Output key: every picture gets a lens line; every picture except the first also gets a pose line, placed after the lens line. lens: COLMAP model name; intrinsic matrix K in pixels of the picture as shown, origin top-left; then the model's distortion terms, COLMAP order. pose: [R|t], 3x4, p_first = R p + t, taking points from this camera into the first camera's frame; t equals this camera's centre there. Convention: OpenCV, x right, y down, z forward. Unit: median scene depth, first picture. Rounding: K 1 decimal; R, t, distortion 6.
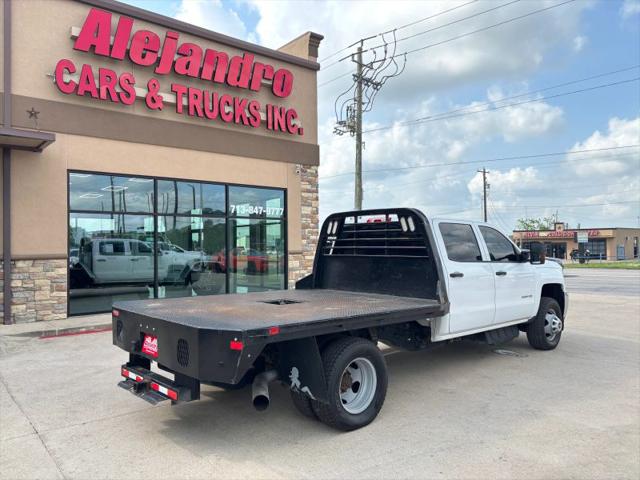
lens RADIAL K [[480.8, 0, 320.8], [0, 480.8, 238.3], [0, 0, 1]] dist [0.060038, -0.055833]
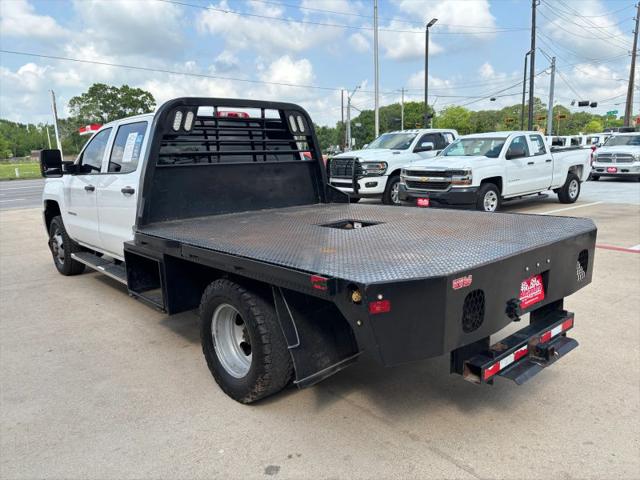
lens RADIAL K [[480.8, 0, 318.9], [0, 480.8, 239.9], [0, 0, 1]] dist [0.060038, -0.055833]
pose [[0.021597, -0.178596, 0.983685, -0.405979], [0.011032, 0.983898, 0.178393, 0.012985], [-0.999706, 0.006999, 0.023219, 0.520685]]
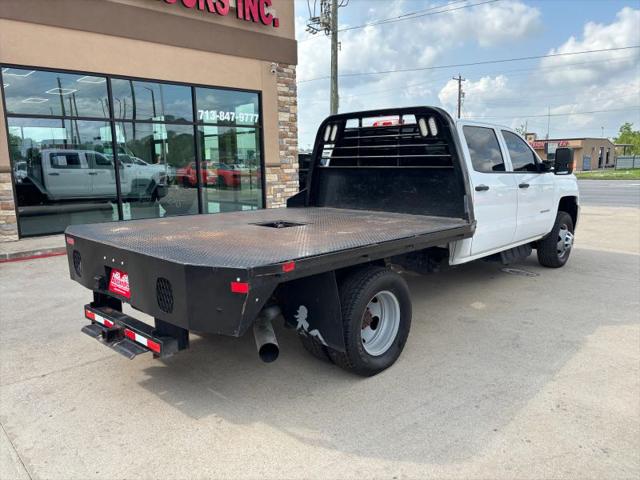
lens RADIAL K [[480.8, 0, 322.7], [0, 480.8, 241.3], [0, 0, 1]] dist [0.060038, -0.055833]
pose [[0.997527, -0.016406, 0.068348, -0.032336], [0.003541, 0.982873, 0.184250, 0.005292], [-0.070200, -0.183552, 0.980500, 0.093198]]
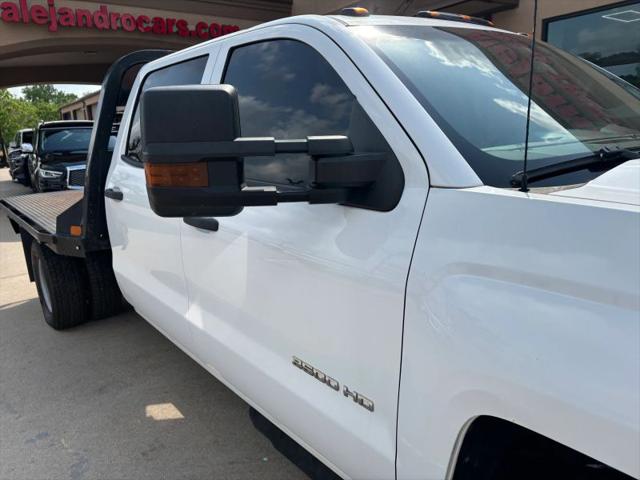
lens RADIAL K [[480.8, 0, 314.8], [0, 480.8, 241.5], [0, 0, 1]] dist [0.060038, -0.055833]
pose [[-0.080281, 0.227518, -0.970459, 0.401097], [0.059454, 0.972961, 0.223186, 0.015530], [0.994998, -0.039780, -0.091638, 0.681464]]
